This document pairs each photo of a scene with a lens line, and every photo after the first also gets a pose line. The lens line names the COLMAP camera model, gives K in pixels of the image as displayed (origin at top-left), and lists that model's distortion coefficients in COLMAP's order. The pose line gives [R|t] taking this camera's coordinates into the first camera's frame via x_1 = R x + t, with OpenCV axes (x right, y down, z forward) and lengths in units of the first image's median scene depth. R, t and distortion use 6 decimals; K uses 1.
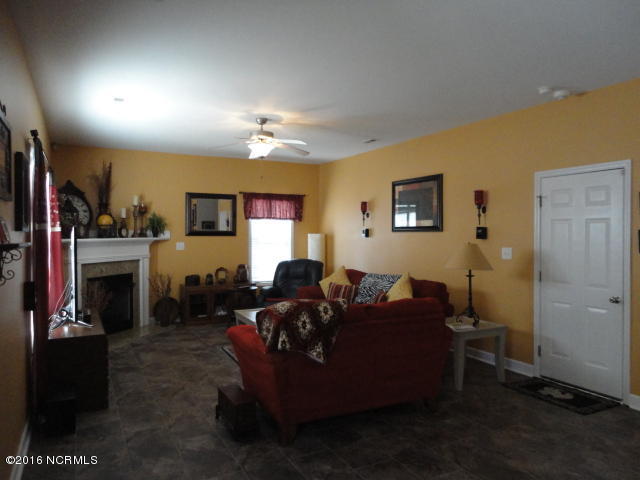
lens RADIAL K [[469.1, 0, 321.6], [0, 469.1, 236.0], [0, 0, 1]] dist [-0.000188, 0.006308]
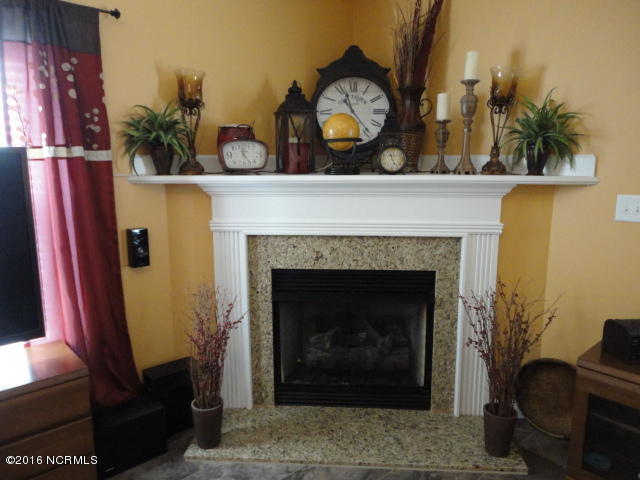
lens RADIAL K [[469.1, 0, 317.2], [0, 469.1, 236.1], [0, 0, 1]] dist [-0.000188, 0.006308]
pose [[0.242861, 0.153664, -0.957813, -0.078239], [-0.007224, 0.987633, 0.156617, -0.005890], [0.970034, -0.031117, 0.240968, 0.847922]]
